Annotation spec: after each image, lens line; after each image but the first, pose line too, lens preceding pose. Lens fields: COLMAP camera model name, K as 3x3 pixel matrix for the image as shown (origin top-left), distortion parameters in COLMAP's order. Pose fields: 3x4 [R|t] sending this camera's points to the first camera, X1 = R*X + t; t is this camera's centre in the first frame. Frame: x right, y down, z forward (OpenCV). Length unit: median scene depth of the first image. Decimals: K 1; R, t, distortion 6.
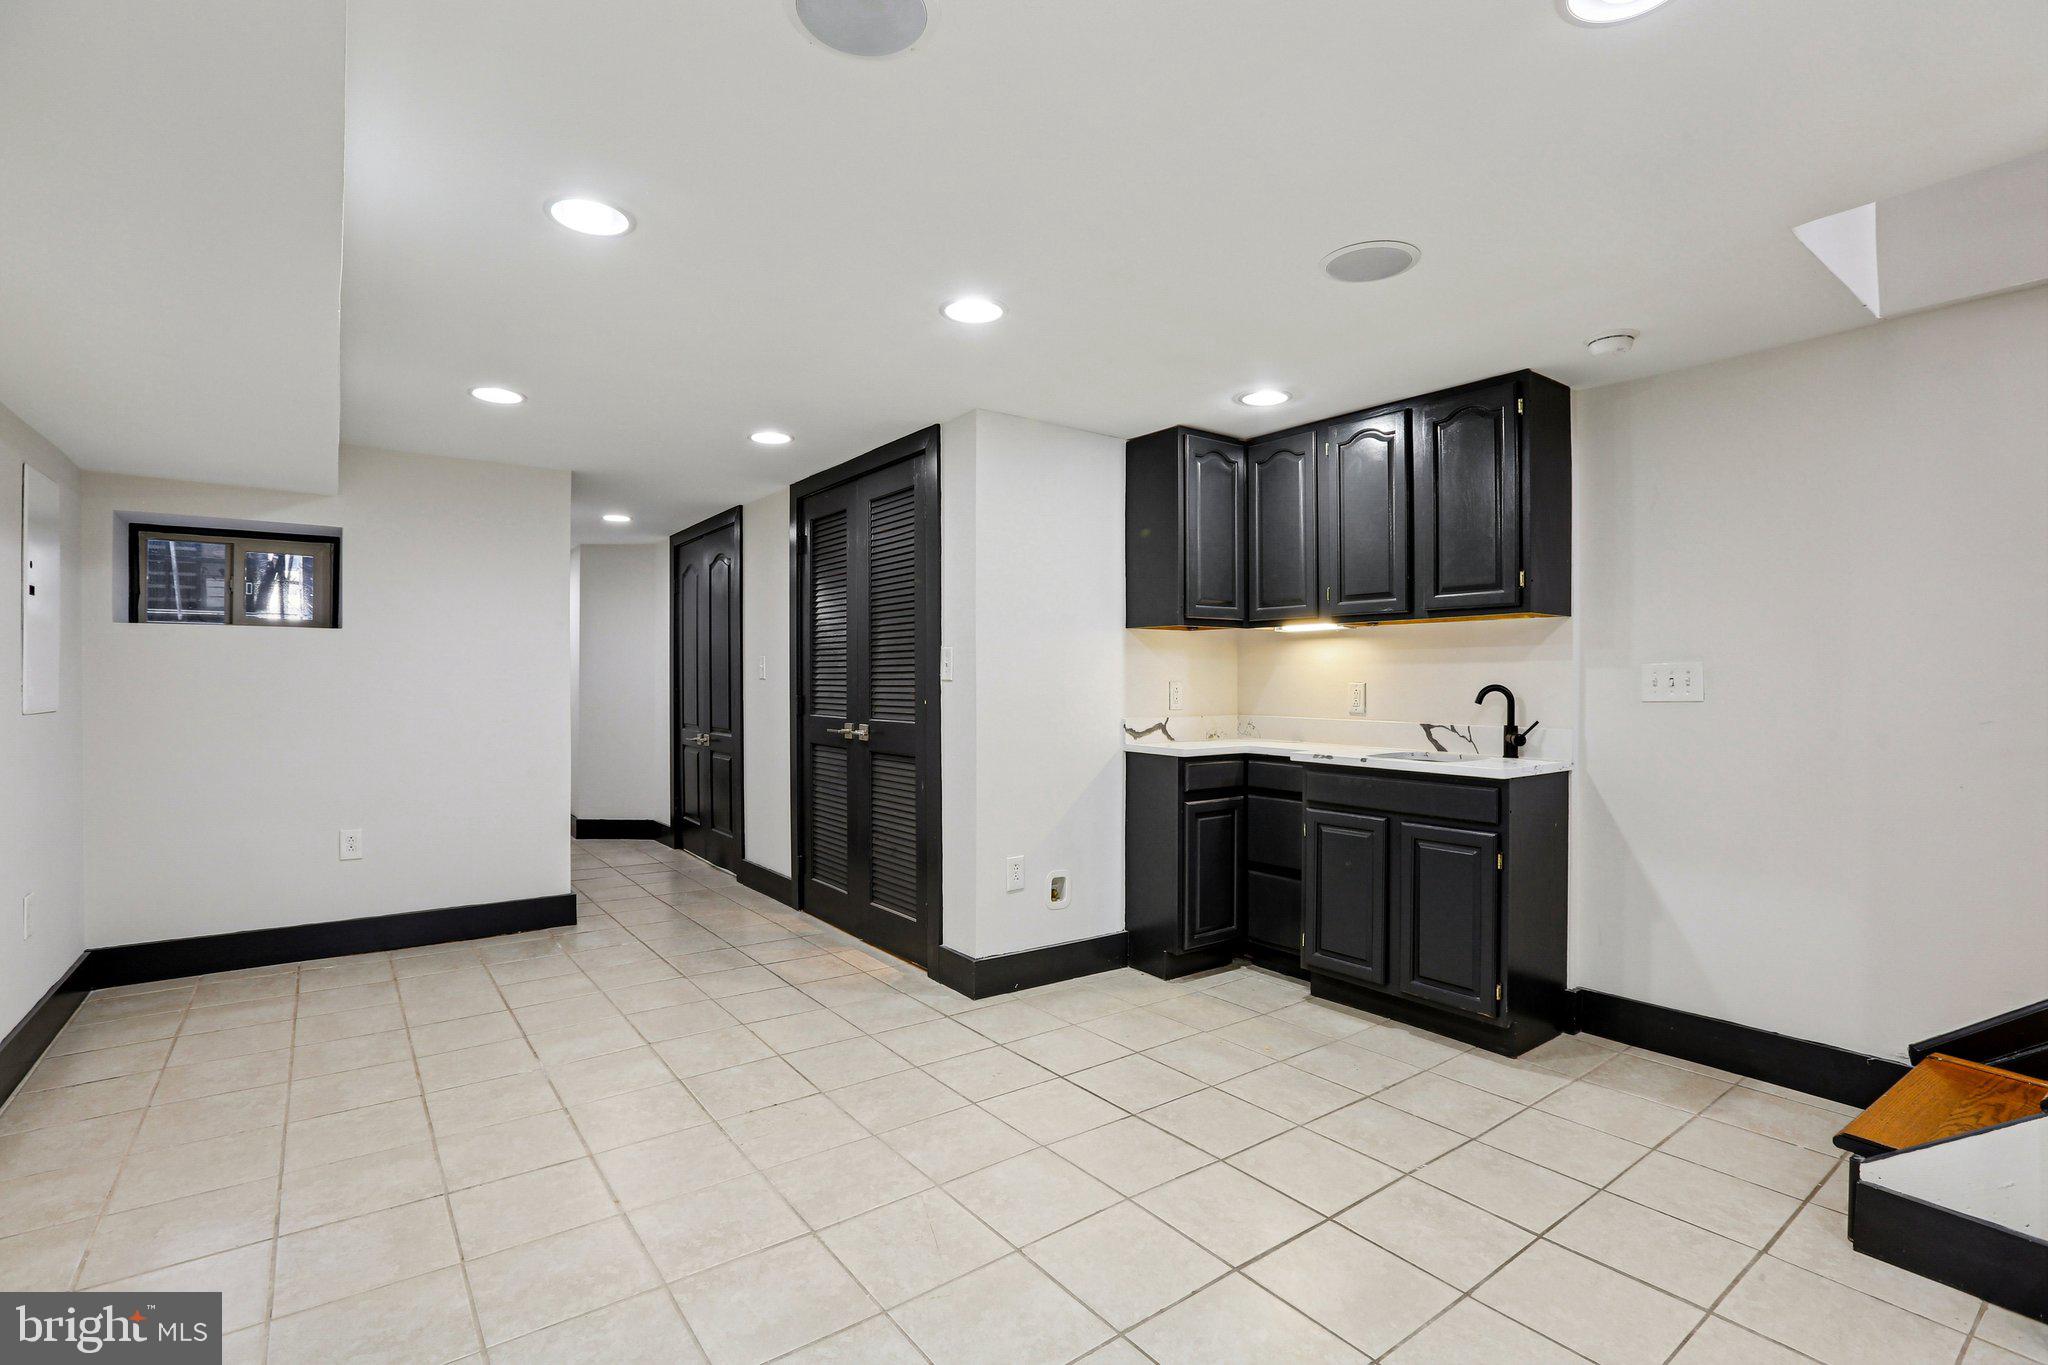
lens RADIAL K [[947.9, 0, 1017.6], [0, 947.9, 684.9], [0, 0, 1]] dist [-0.049758, 0.018492]
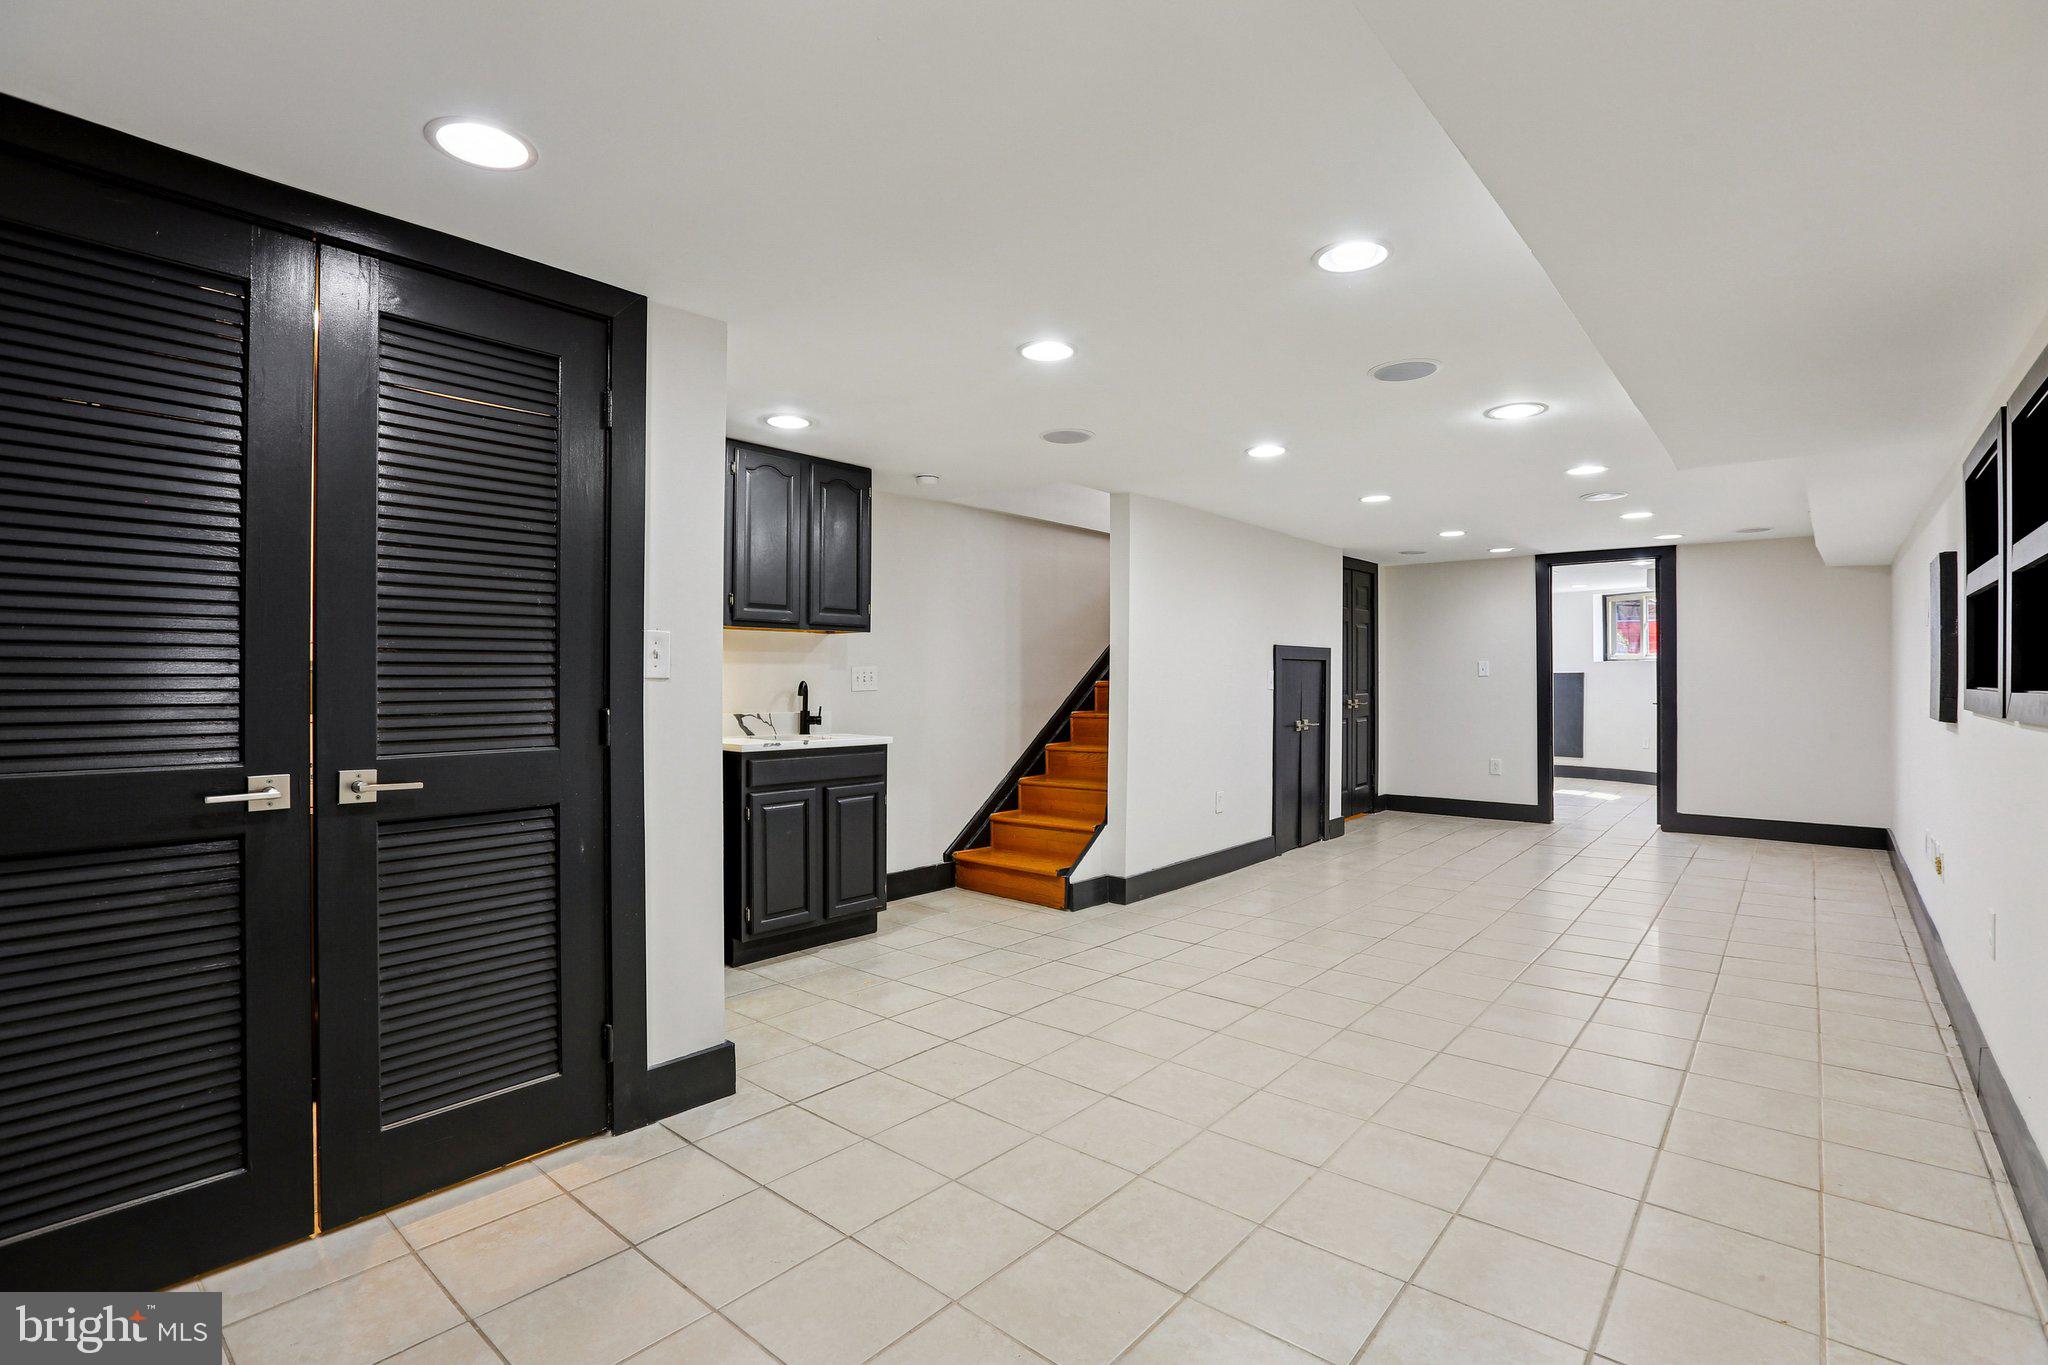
lens RADIAL K [[947.9, 0, 1017.6], [0, 947.9, 684.9], [0, 0, 1]] dist [-0.049758, 0.018492]
pose [[-0.215610, -0.008513, 0.976442, -0.876401], [0.001133, 0.999959, 0.008968, -0.006216], [-0.976479, 0.003040, -0.215592, 0.980954]]
